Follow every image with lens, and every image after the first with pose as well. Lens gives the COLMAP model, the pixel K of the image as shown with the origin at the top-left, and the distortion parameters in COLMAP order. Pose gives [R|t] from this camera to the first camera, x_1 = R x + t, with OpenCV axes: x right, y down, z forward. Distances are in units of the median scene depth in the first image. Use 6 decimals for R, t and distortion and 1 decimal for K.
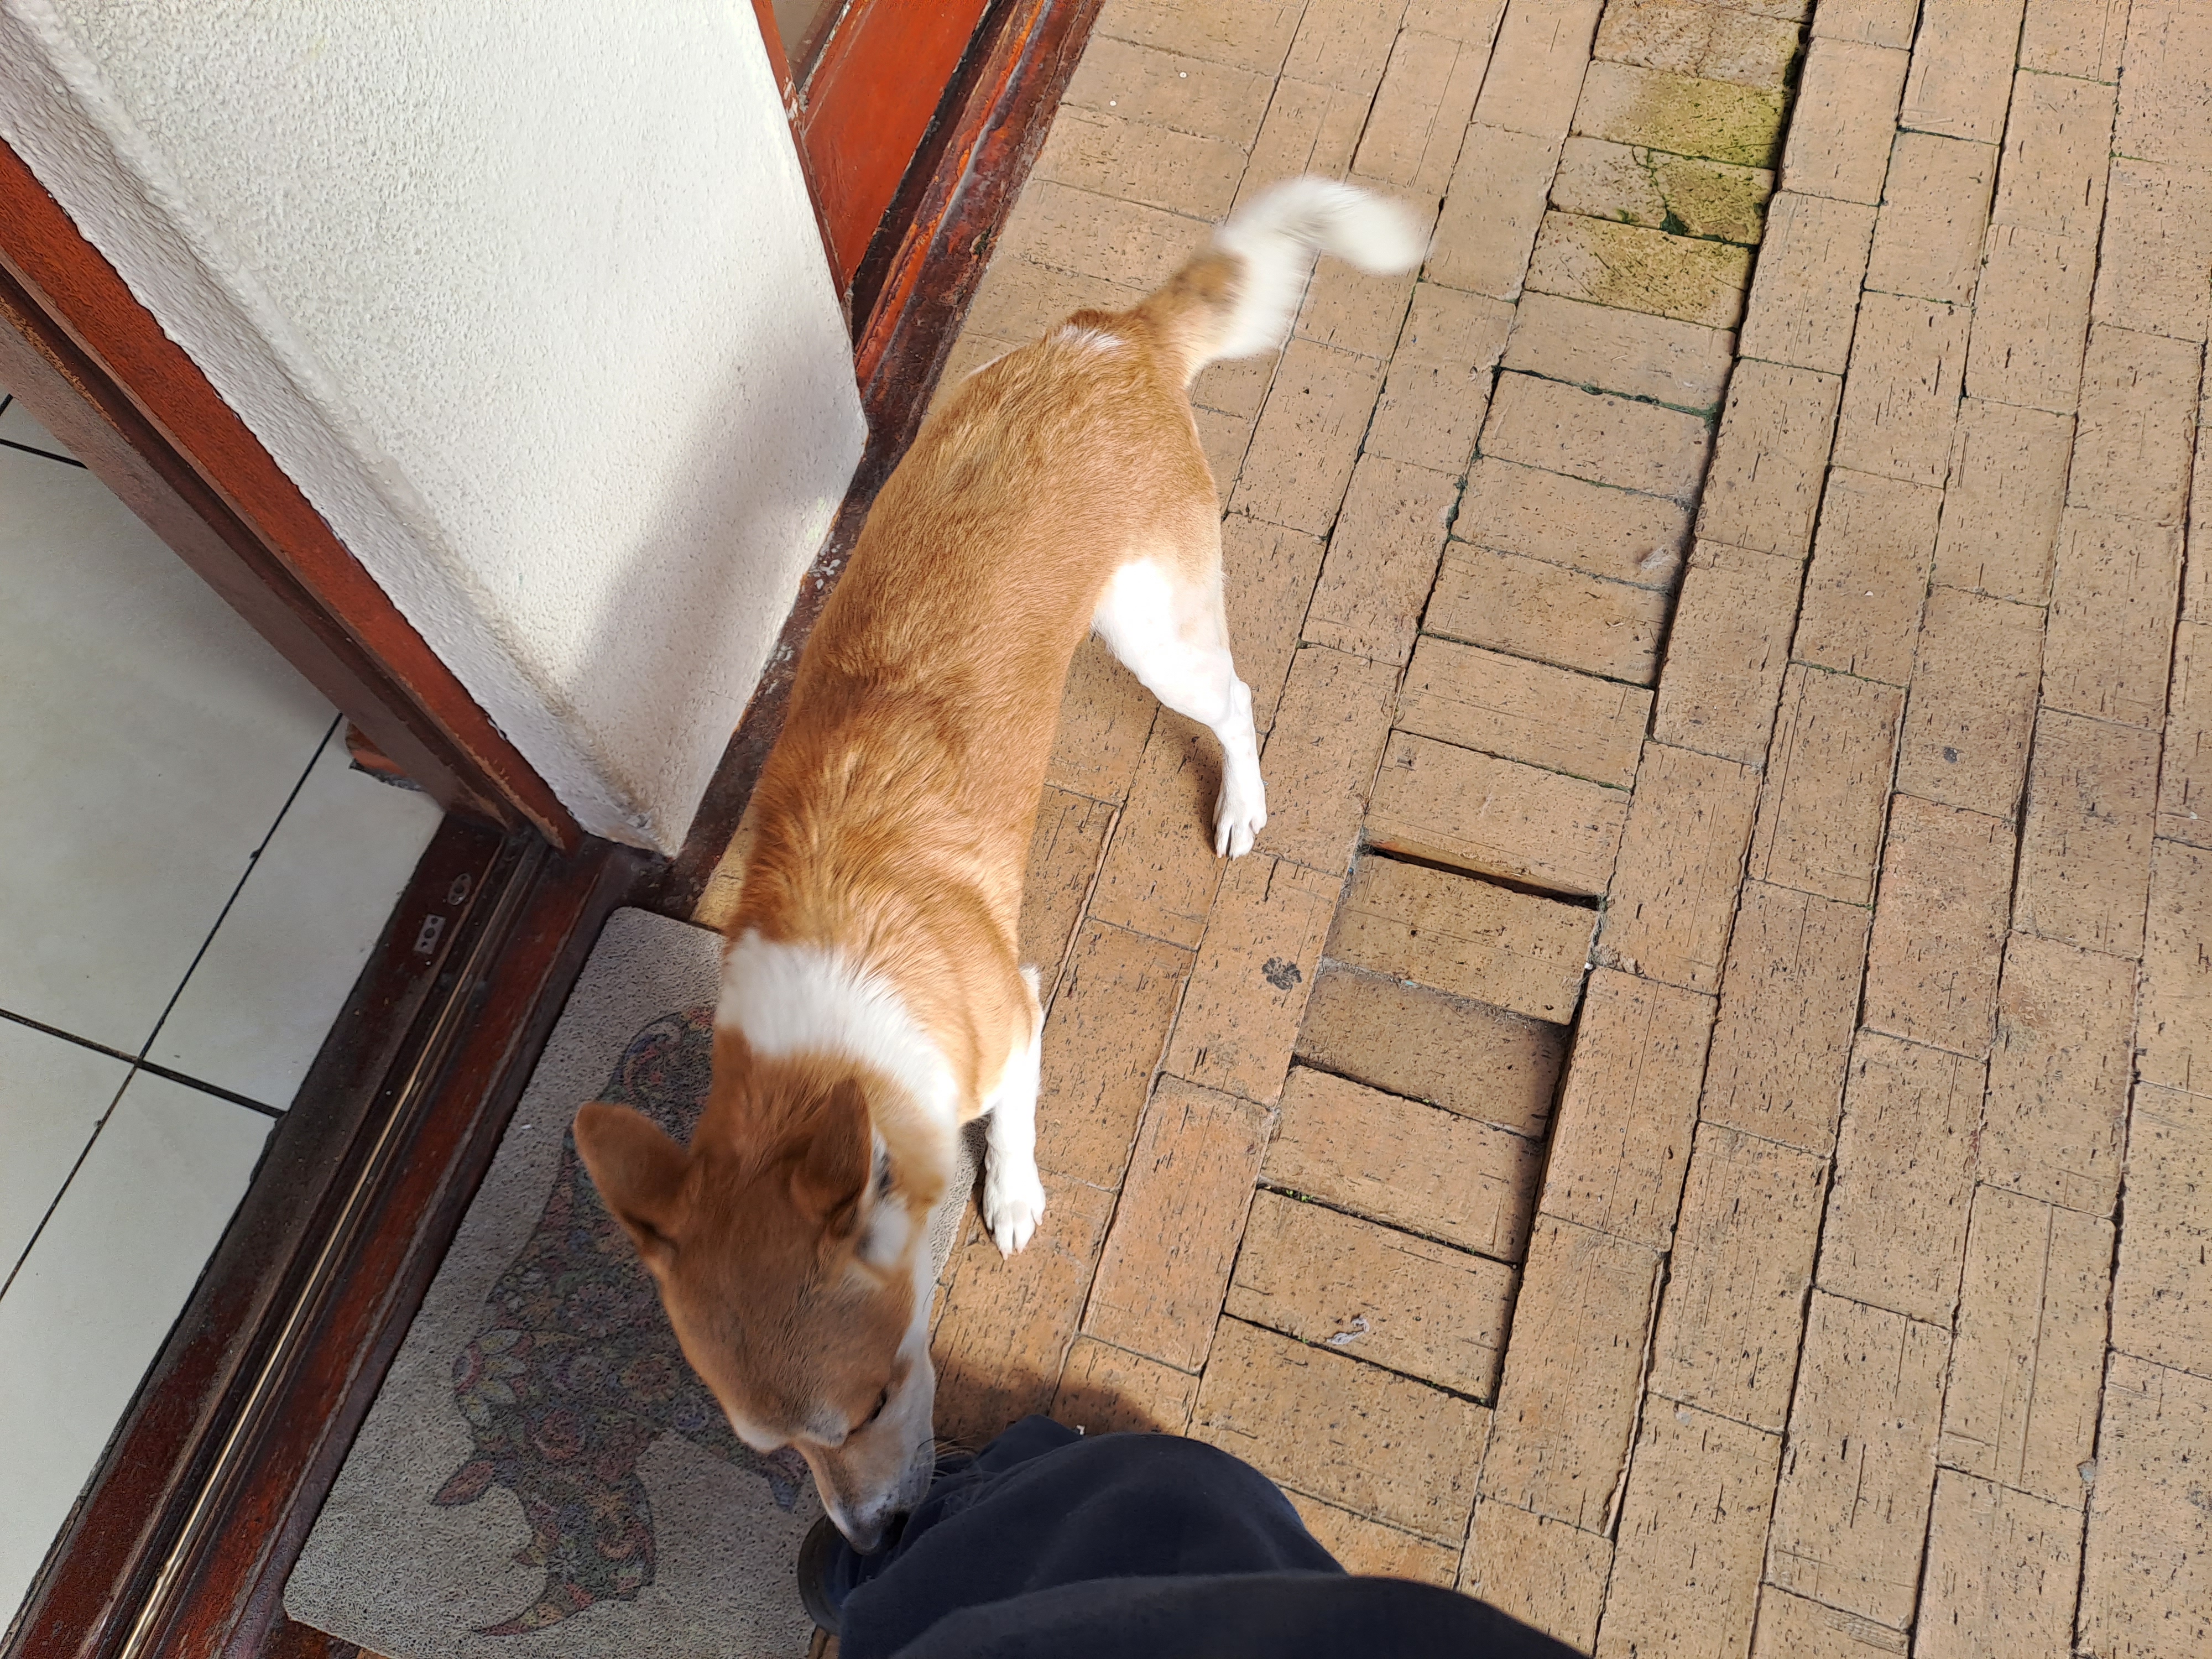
lens RADIAL K [[1646.5, 0, 1106.0], [0, 1646.5, 829.5], [0, 0, 1]] dist [0.084925, -0.000459]
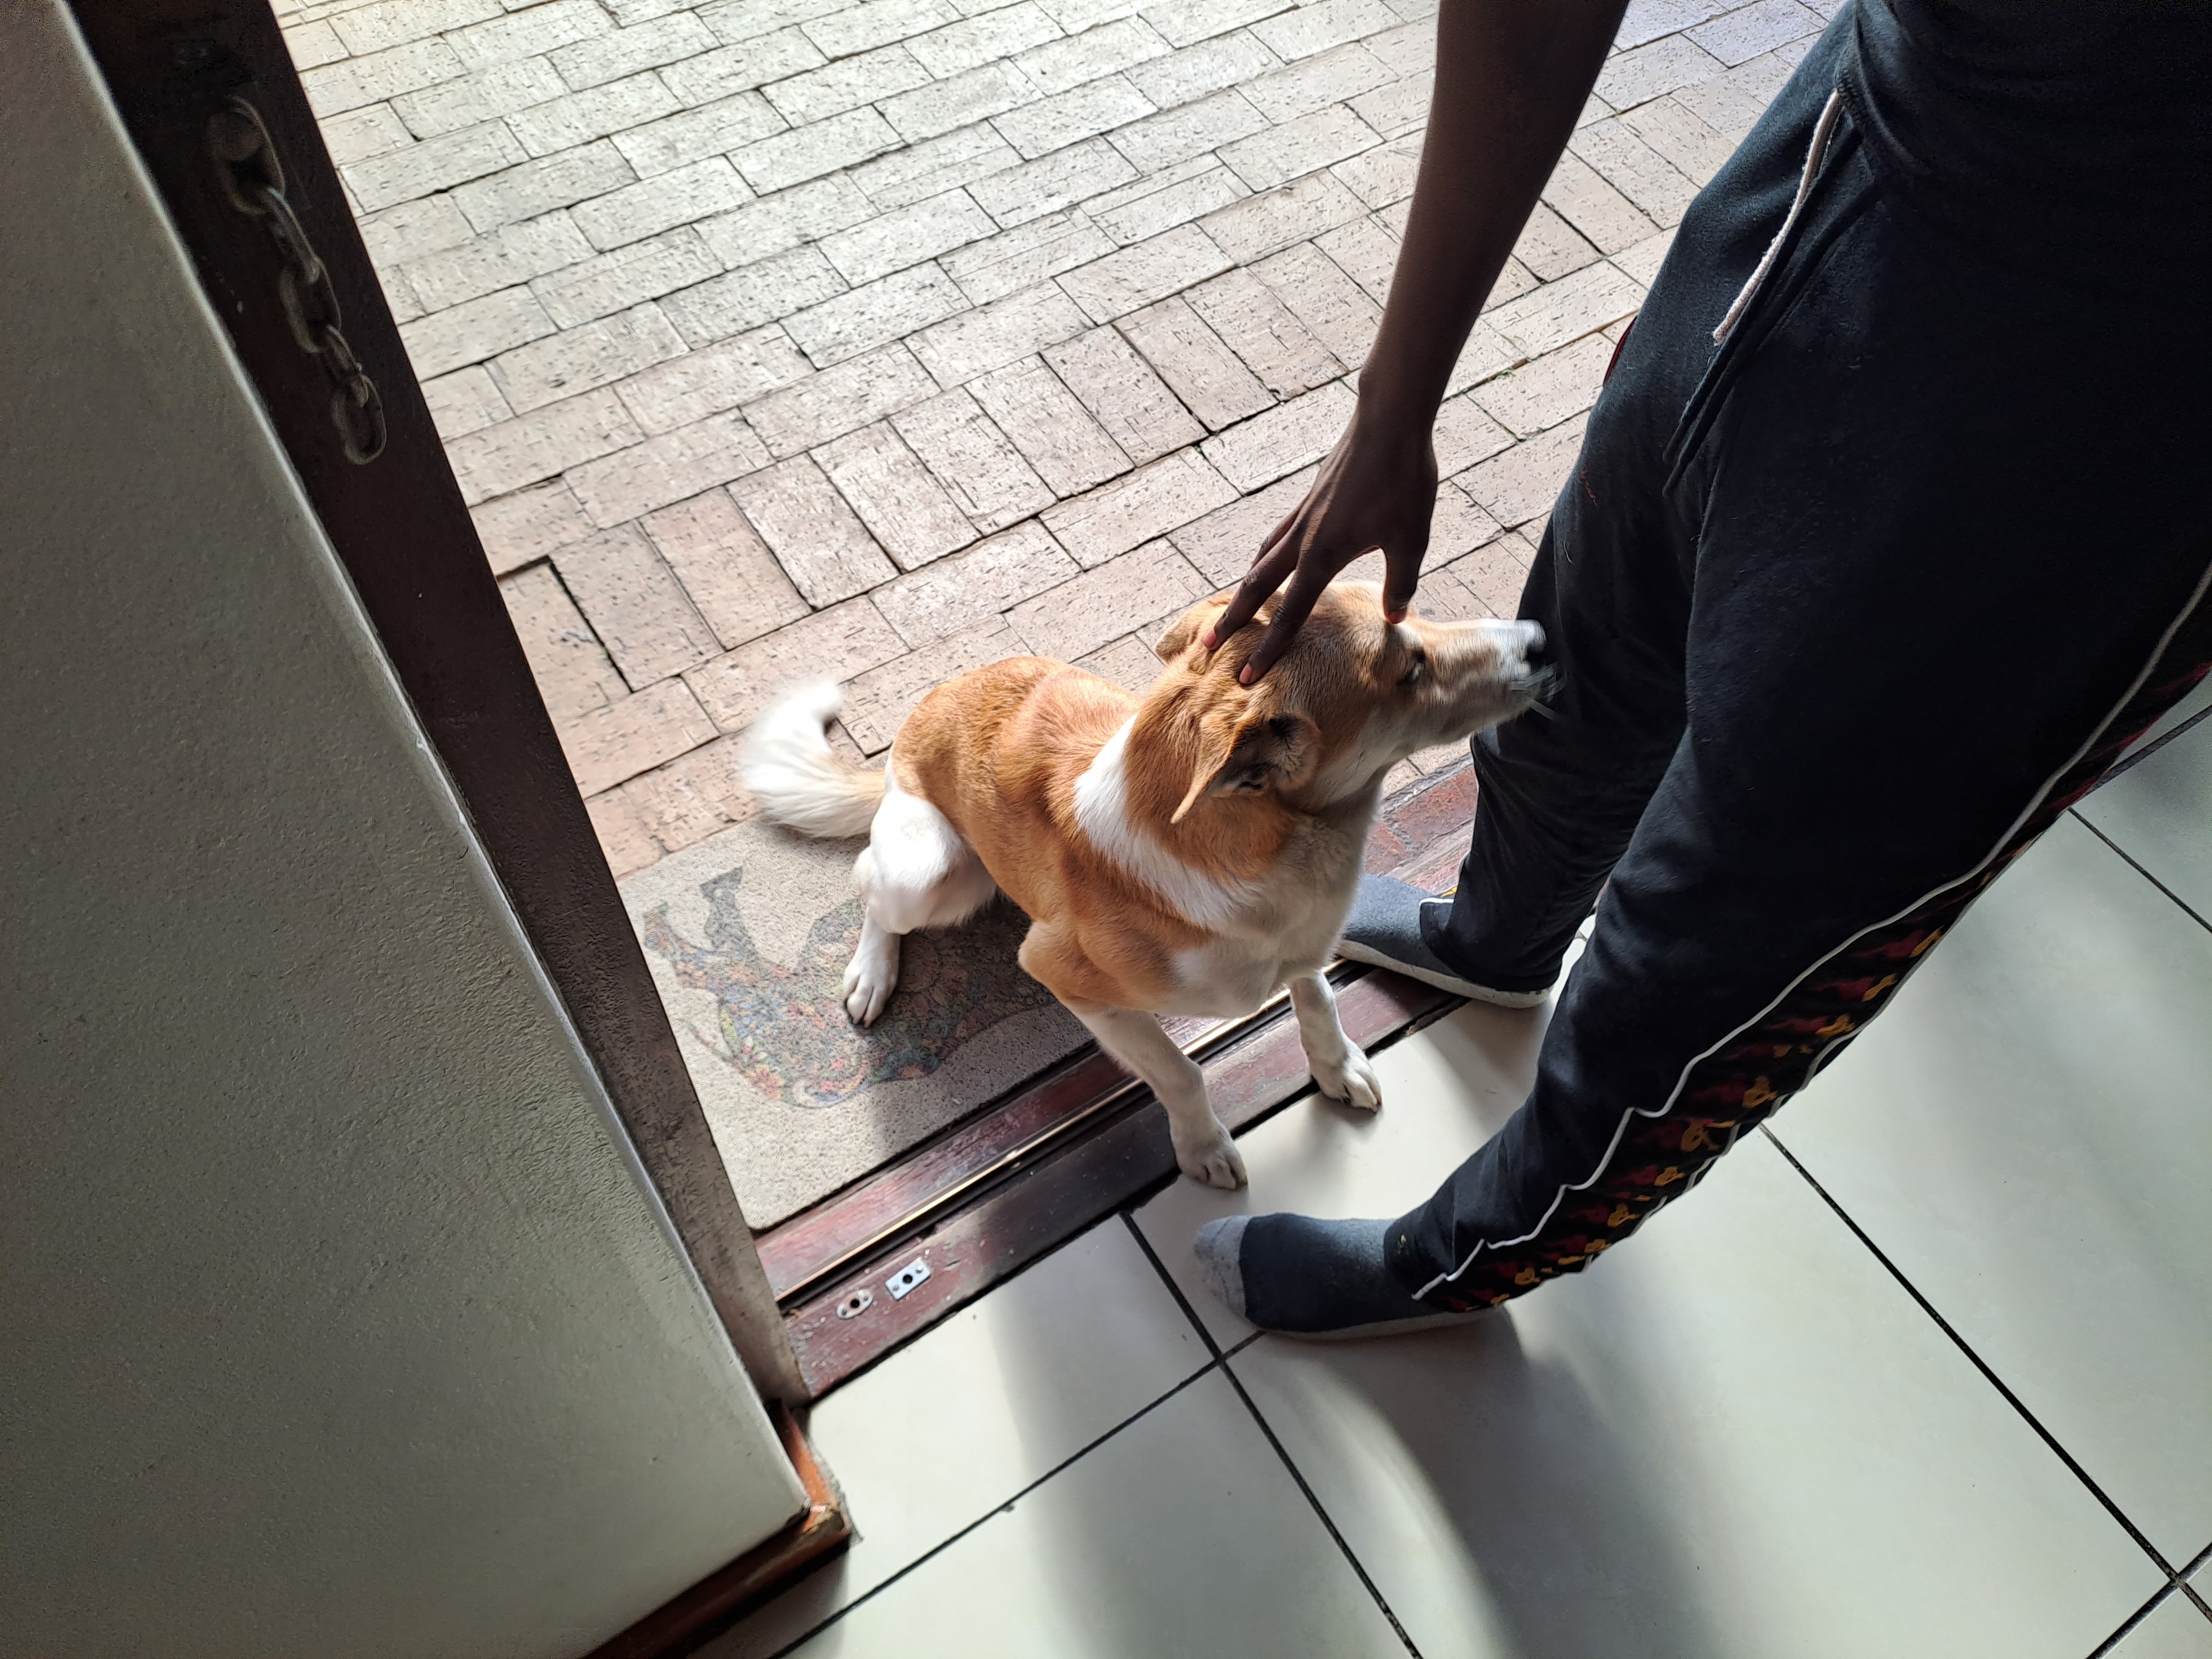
lens RADIAL K [[1646.5, 0, 1106.0], [0, 1646.5, 829.5], [0, 0, 1]] dist [0.084925, -0.000459]
pose [[-0.791571, -0.469230, 0.391456, -0.794560], [0.575654, -0.357658, 0.735325, -0.498855], [-0.205029, 0.807405, 0.553226, 0.290069]]
